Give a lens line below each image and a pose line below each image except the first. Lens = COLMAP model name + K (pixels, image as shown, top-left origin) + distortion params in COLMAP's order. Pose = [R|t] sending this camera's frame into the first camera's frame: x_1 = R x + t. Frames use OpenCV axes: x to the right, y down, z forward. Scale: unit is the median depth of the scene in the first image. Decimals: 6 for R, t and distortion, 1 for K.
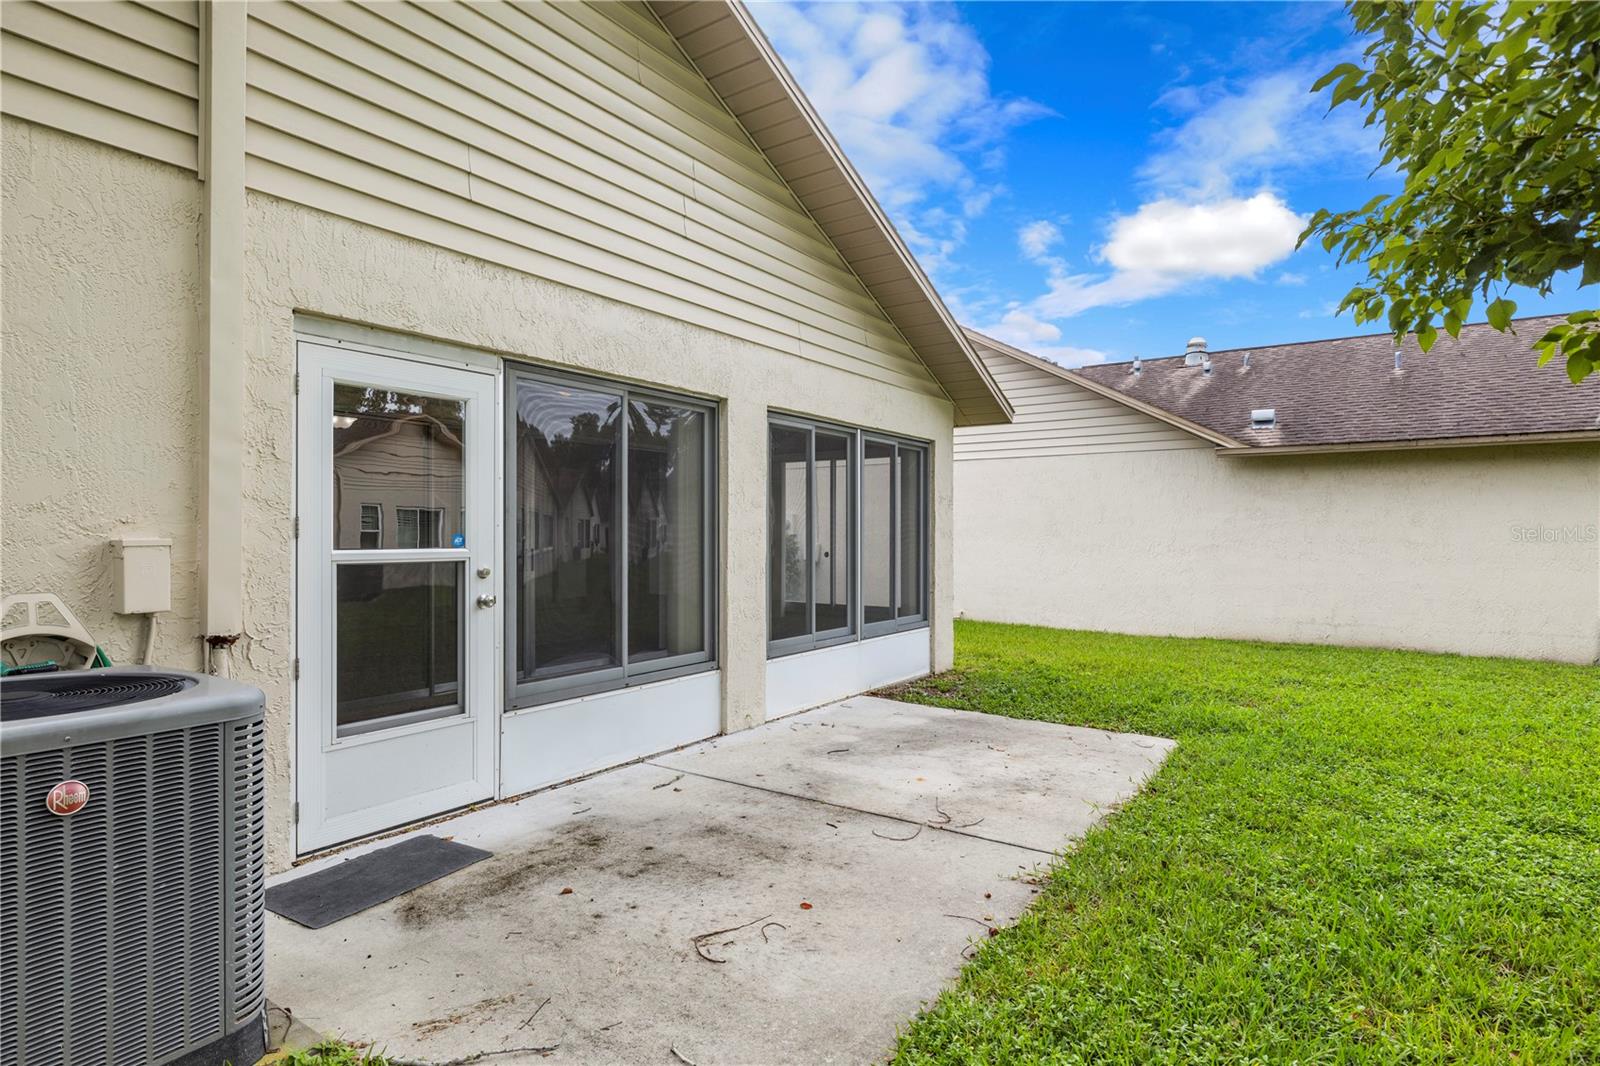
lens RADIAL K [[823.3, 0, 800.0], [0, 823.3, 533.0], [0, 0, 1]] dist [-0.015918, -0.000013]
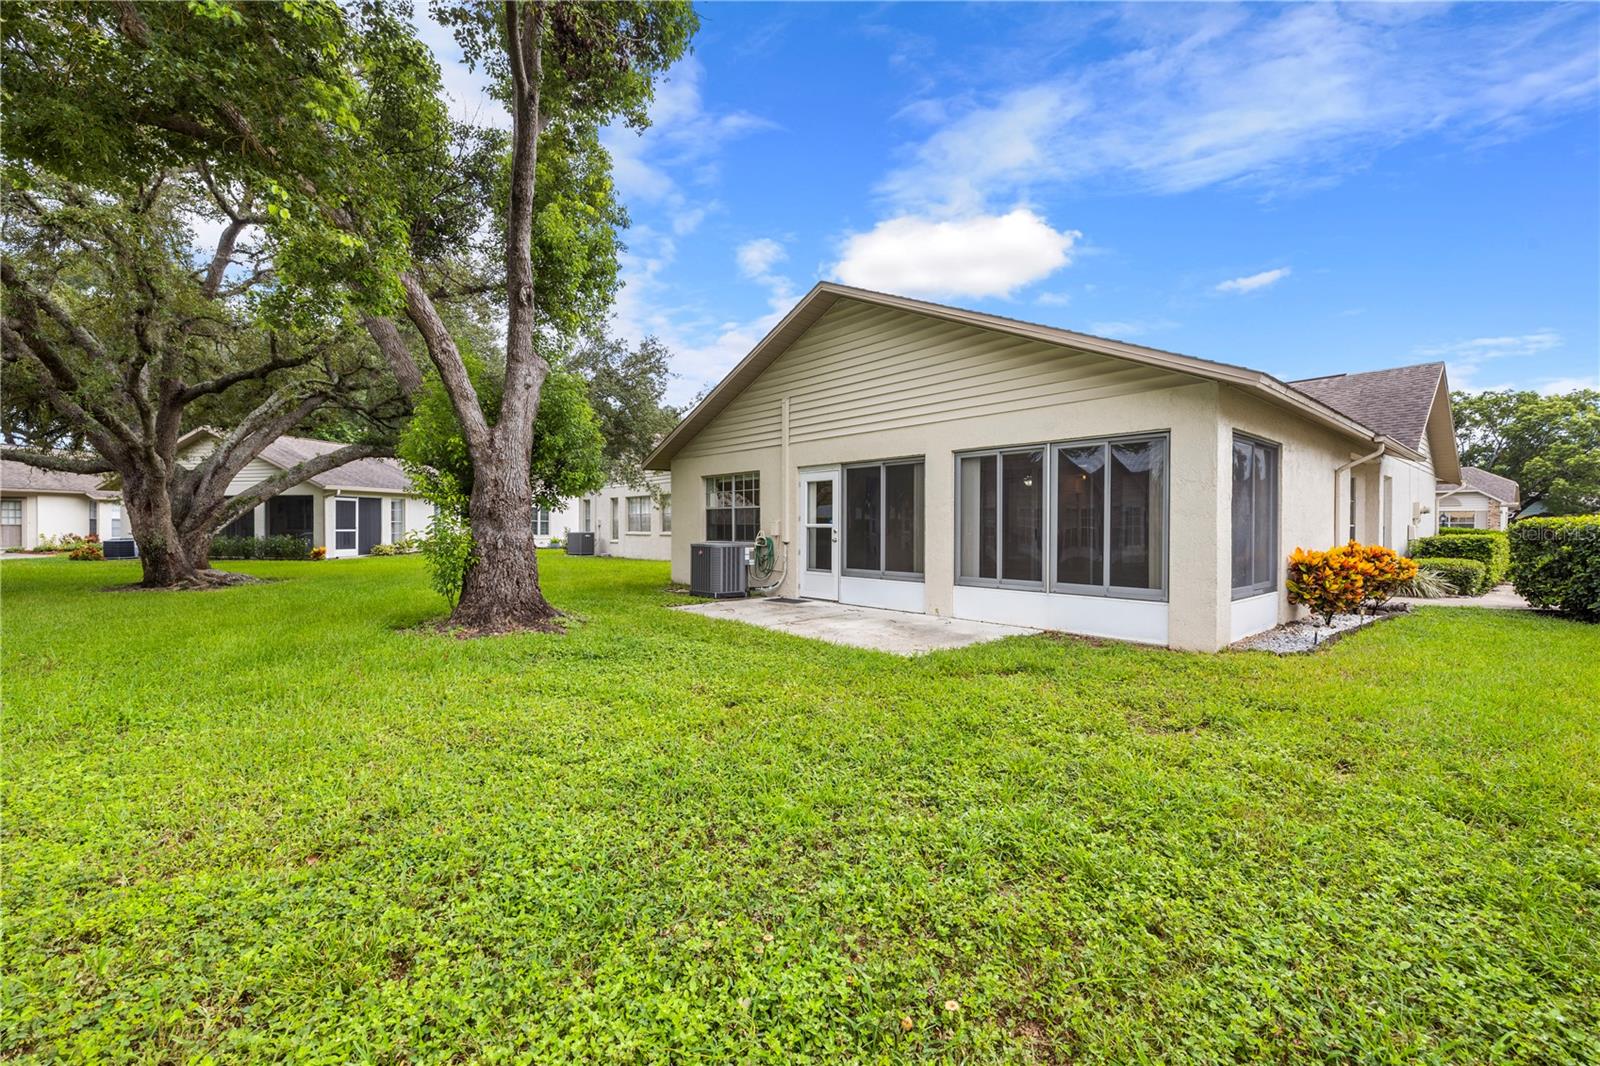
lens RADIAL K [[678.8, 0, 800.0], [0, 678.8, 533.0], [0, 0, 1]] dist [-0.000153, 0.000011]
pose [[-0.228336, 0.009661, -0.973534, 2.101584], [0.001289, 0.999953, 0.009621, 0.026422], [0.973582, 0.000942, -0.228338, 1.359626]]
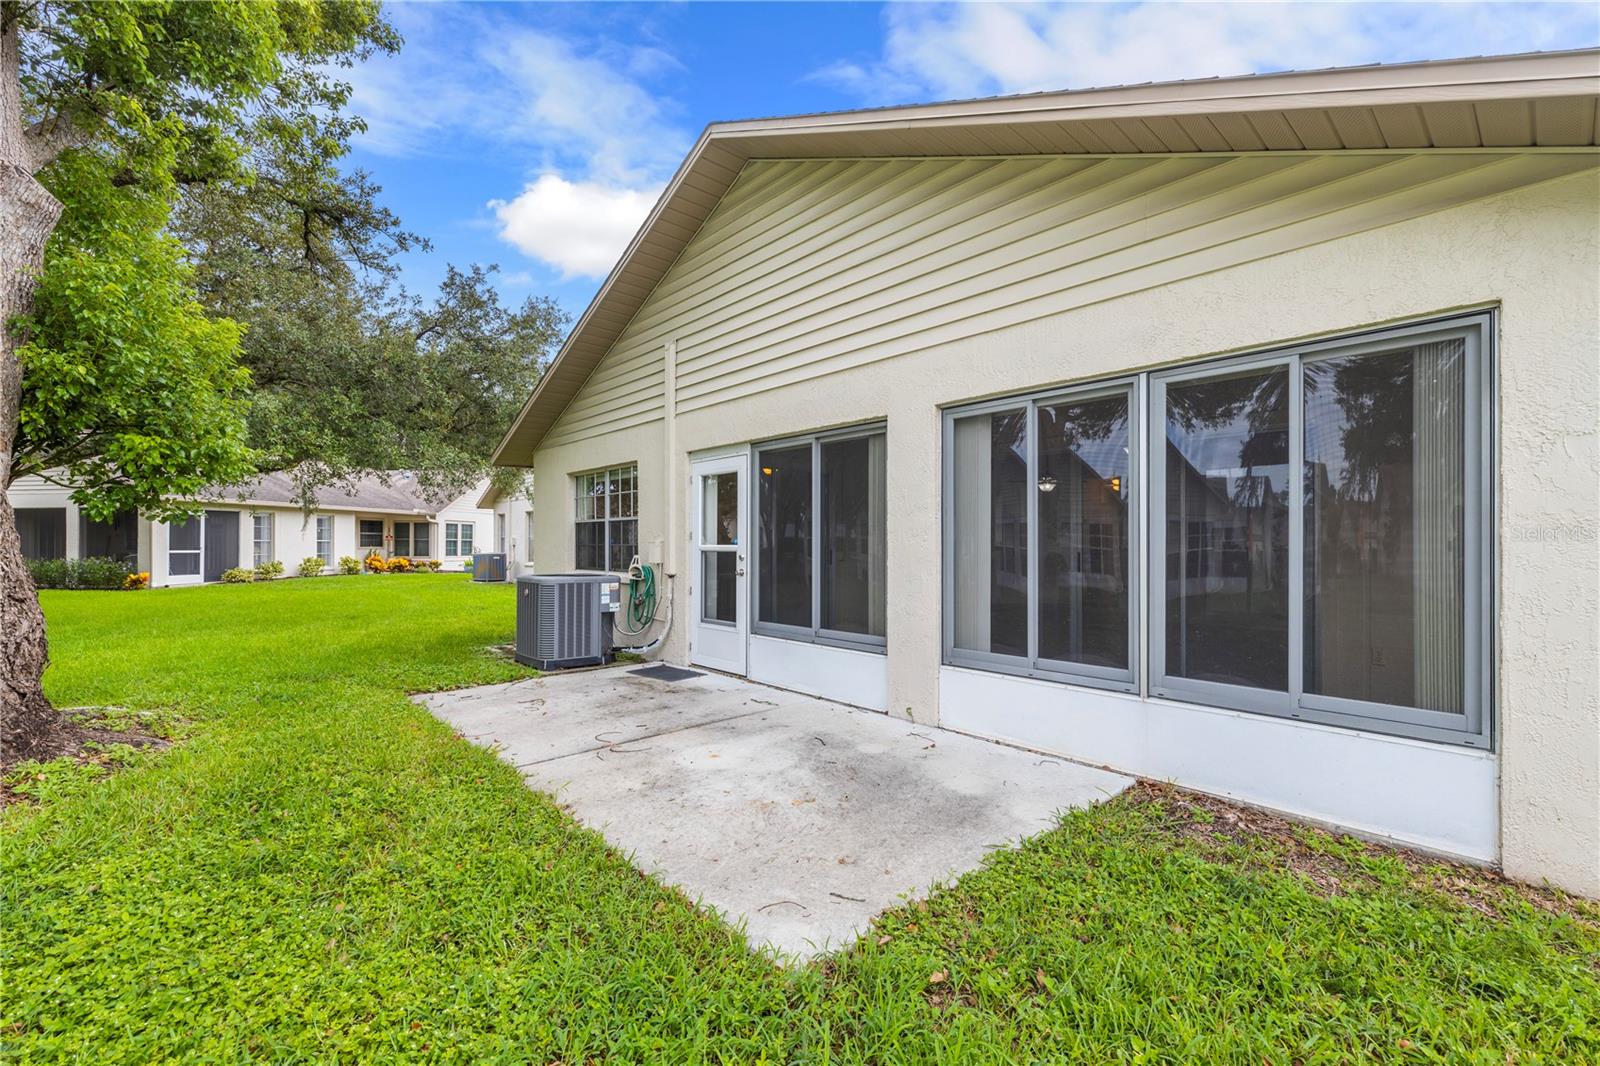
lens RADIAL K [[678.9, 0, 800.0], [0, 678.9, 533.0], [0, 0, 1]] dist [0.001869, 0.000130]
pose [[-0.218090, -0.017041, -0.975780, 1.054319], [0.001298, 0.999842, -0.017752, 0.017595], [0.975928, -0.005138, -0.218033, 1.360876]]
